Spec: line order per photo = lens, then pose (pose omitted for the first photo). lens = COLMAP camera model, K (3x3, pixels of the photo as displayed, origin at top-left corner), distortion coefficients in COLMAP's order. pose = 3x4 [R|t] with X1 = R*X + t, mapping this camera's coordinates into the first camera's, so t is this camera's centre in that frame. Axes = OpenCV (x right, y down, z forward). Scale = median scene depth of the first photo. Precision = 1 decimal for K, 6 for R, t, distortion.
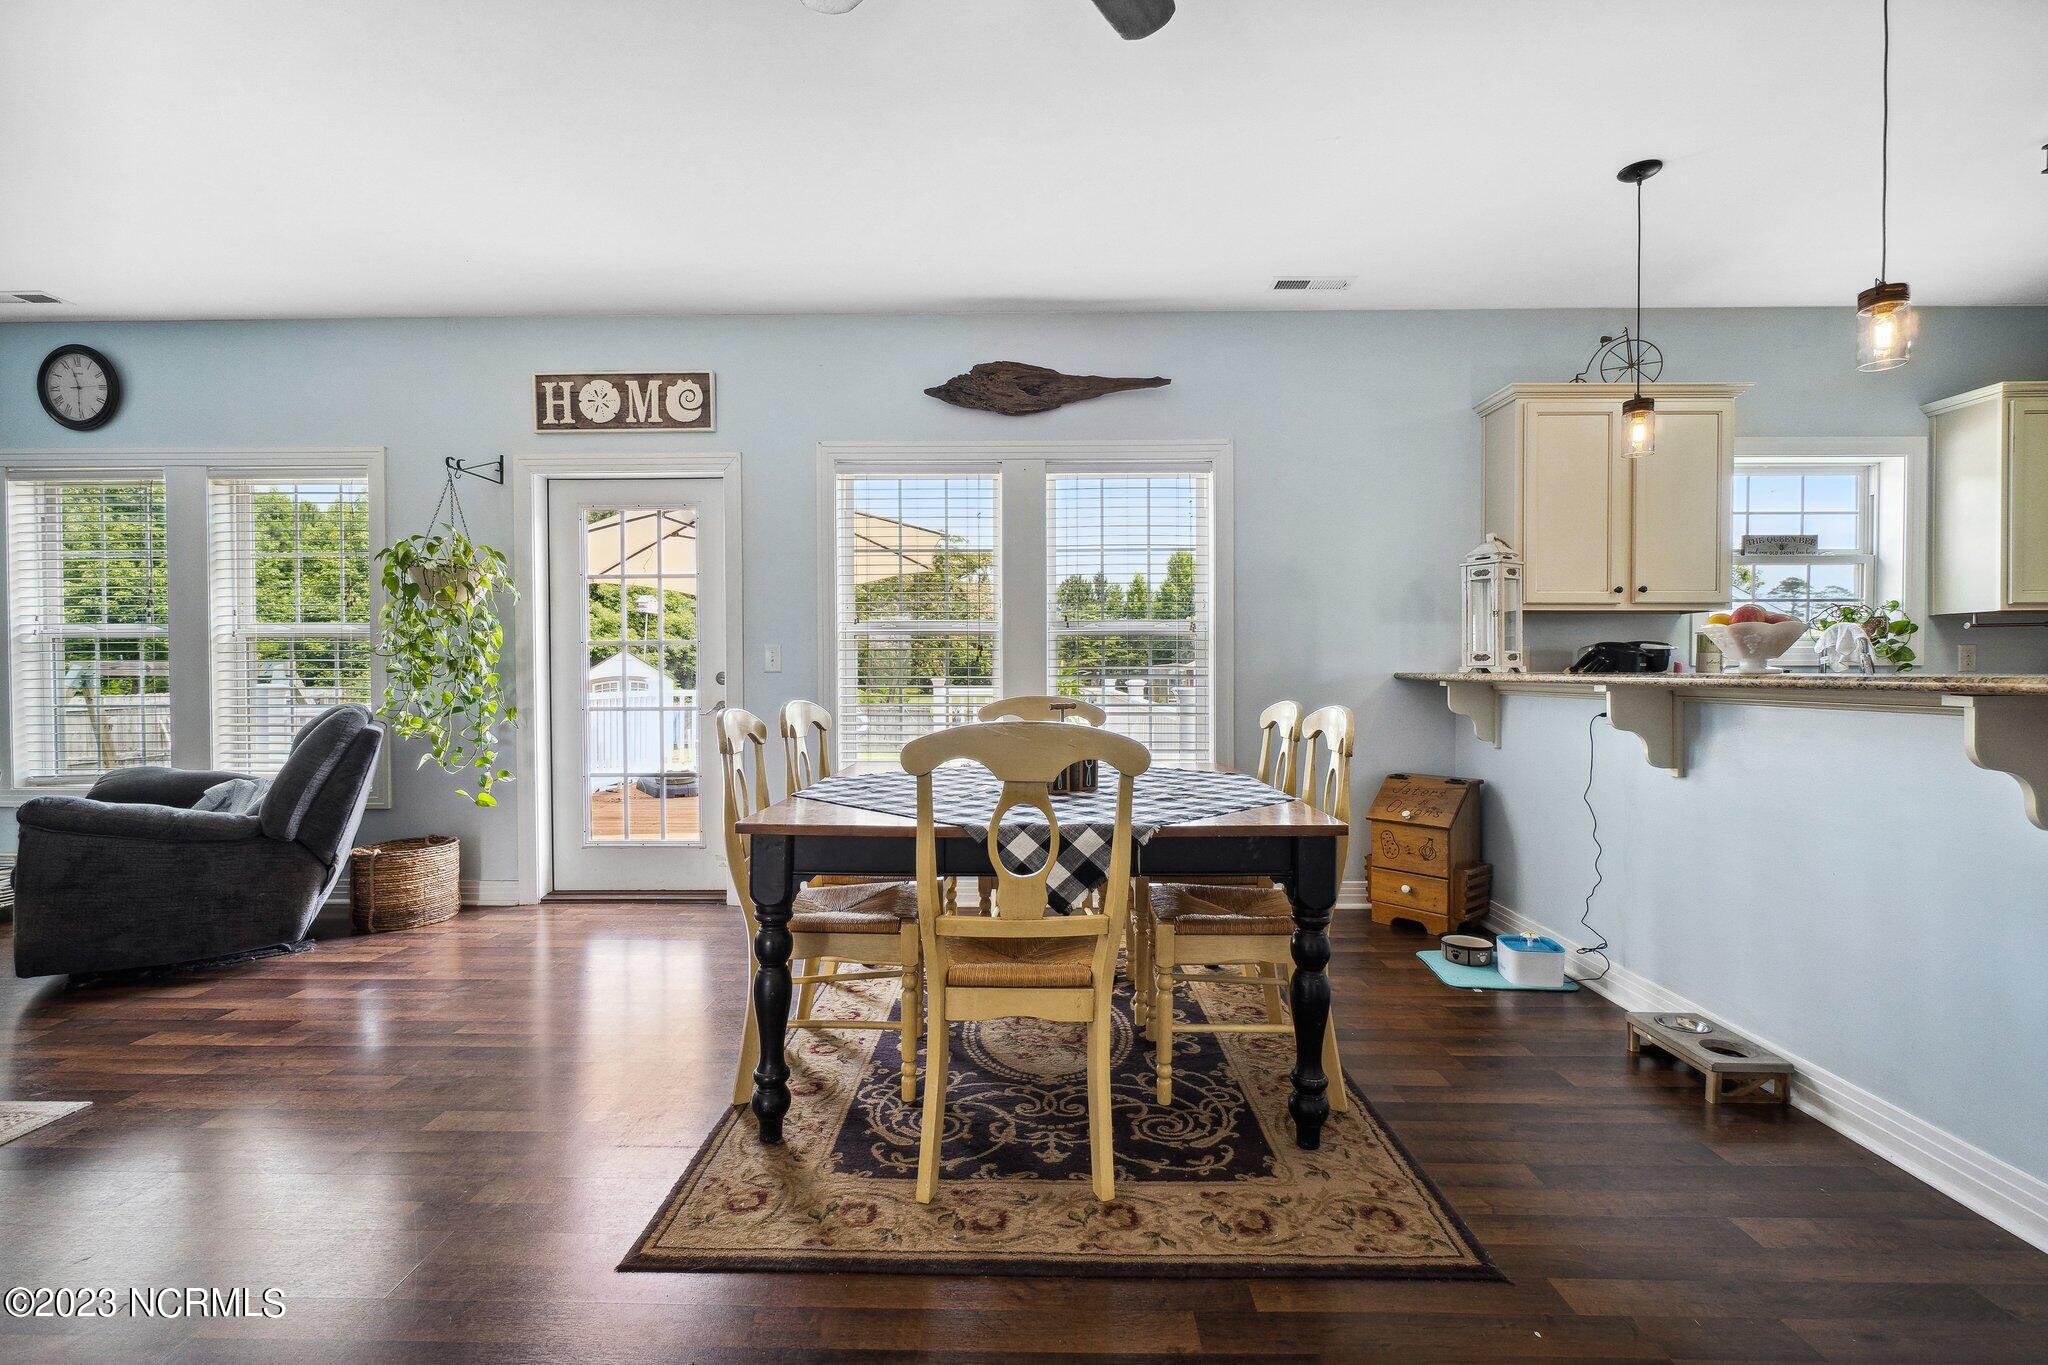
lens RADIAL K [[902.0, 0, 1026.2], [0, 902.0, 688.4], [0, 0, 1]] dist [-0.002622, -0.000237]
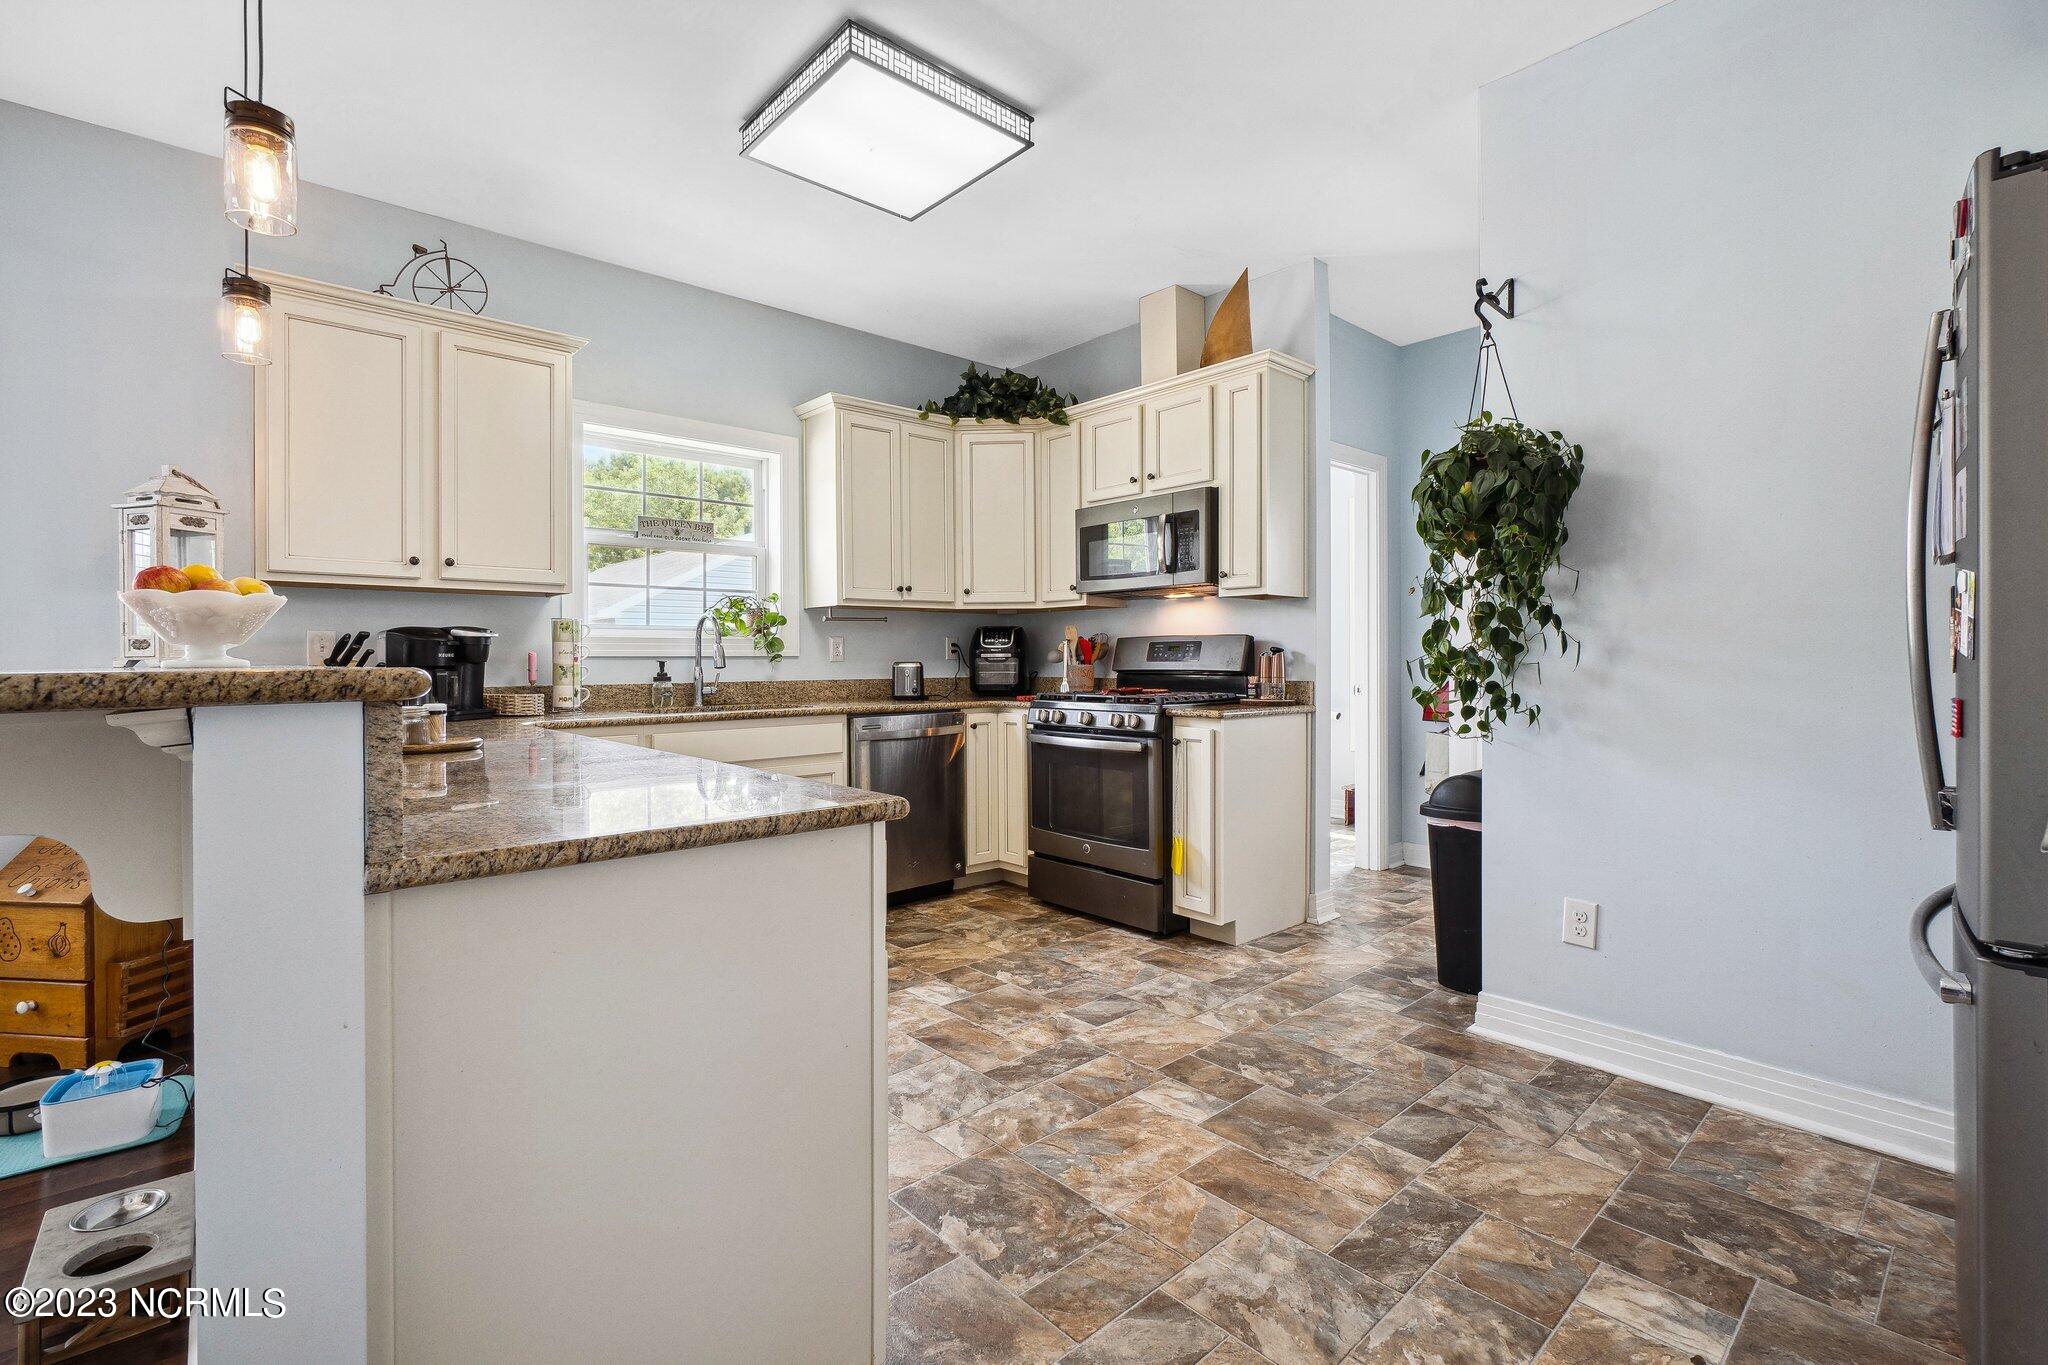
lens RADIAL K [[902.0, 0, 1022.5], [0, 902.0, 663.6], [0, 0, 1]] dist [-0.002622, -0.000237]
pose [[0.740922, -0.005350, 0.671570, 0.518480], [0.016560, 0.999810, -0.010306, -0.001741], [-0.671387, 0.018757, 0.740870, 0.053515]]
